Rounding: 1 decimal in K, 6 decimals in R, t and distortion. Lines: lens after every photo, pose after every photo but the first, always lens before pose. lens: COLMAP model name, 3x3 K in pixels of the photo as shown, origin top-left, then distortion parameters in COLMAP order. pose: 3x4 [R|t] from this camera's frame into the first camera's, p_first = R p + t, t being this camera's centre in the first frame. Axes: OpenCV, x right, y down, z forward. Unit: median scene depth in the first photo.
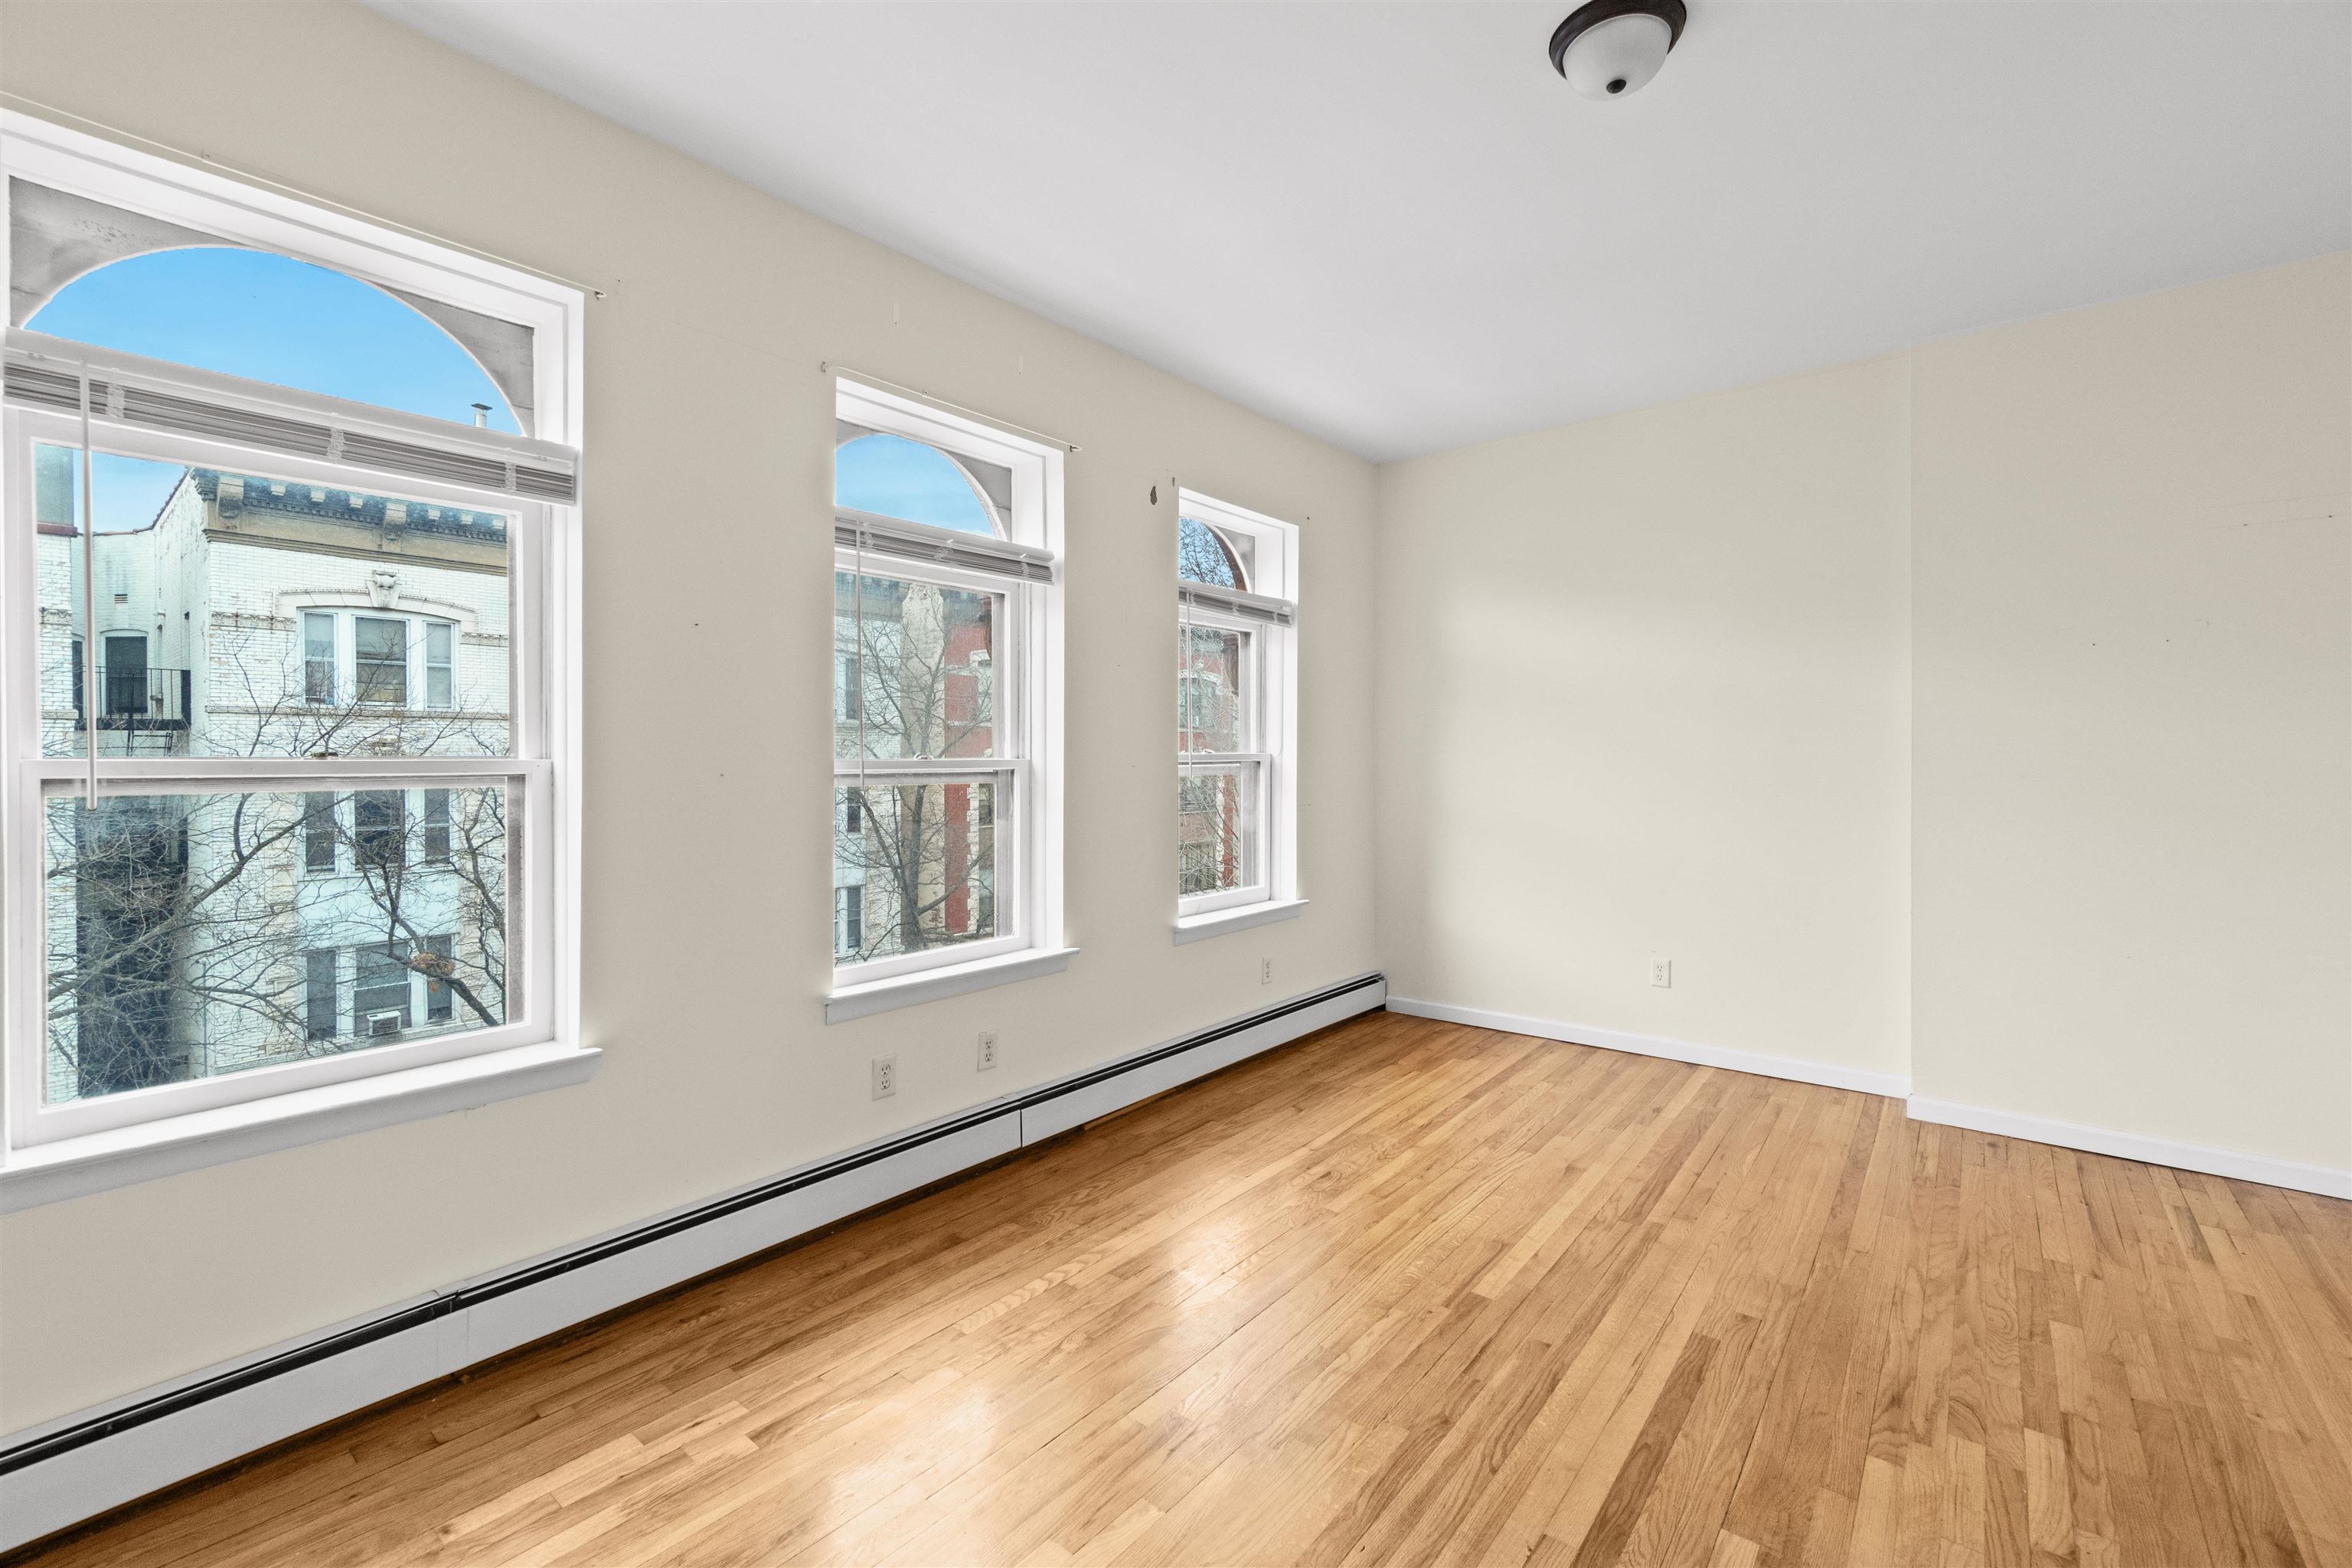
lens RADIAL K [[1030.6, 0, 1214.9], [0, 1030.6, 753.5], [0, 0, 1]] dist [-0.001183, 0.001340]
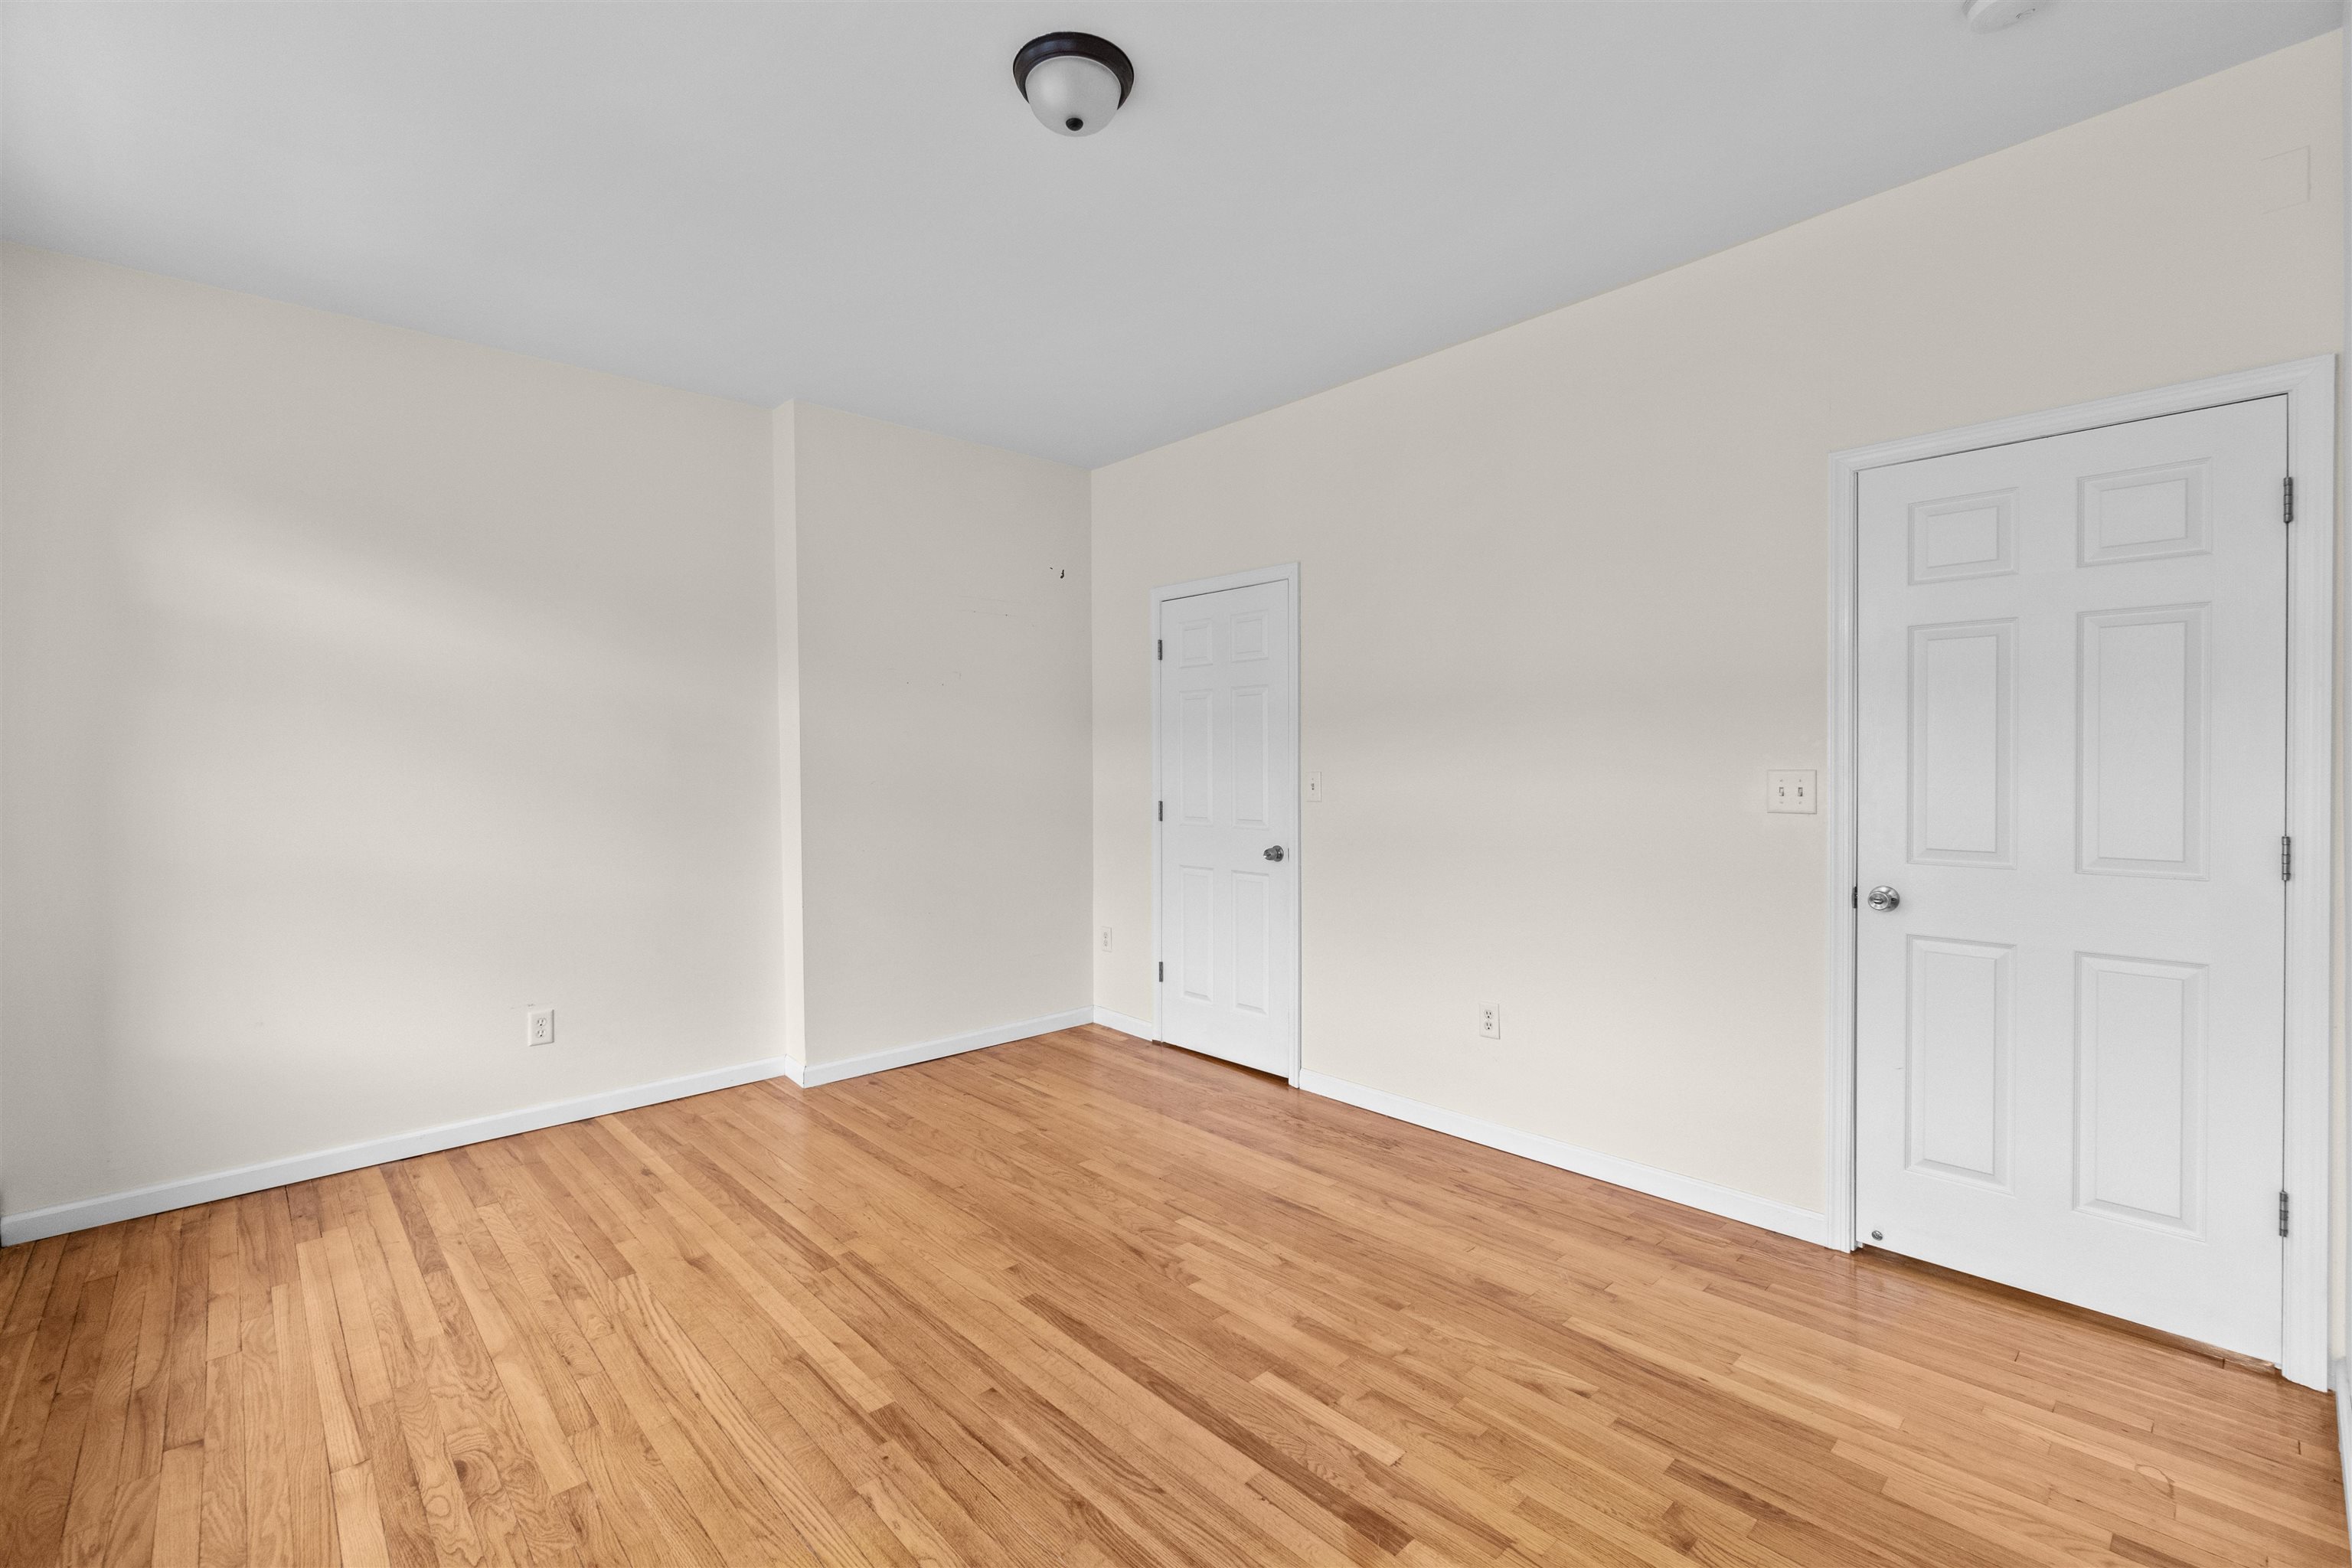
lens RADIAL K [[996.4, 0, 1176.0], [0, 996.4, 784.0], [0, 0, 1]] dist [-0.001336, 0.000453]
pose [[0.166355, -0.021809, 0.985825, -0.396262], [0.007282, 0.999755, 0.020888, 0.000690], [-0.986039, 0.003703, 0.166473, 0.501954]]
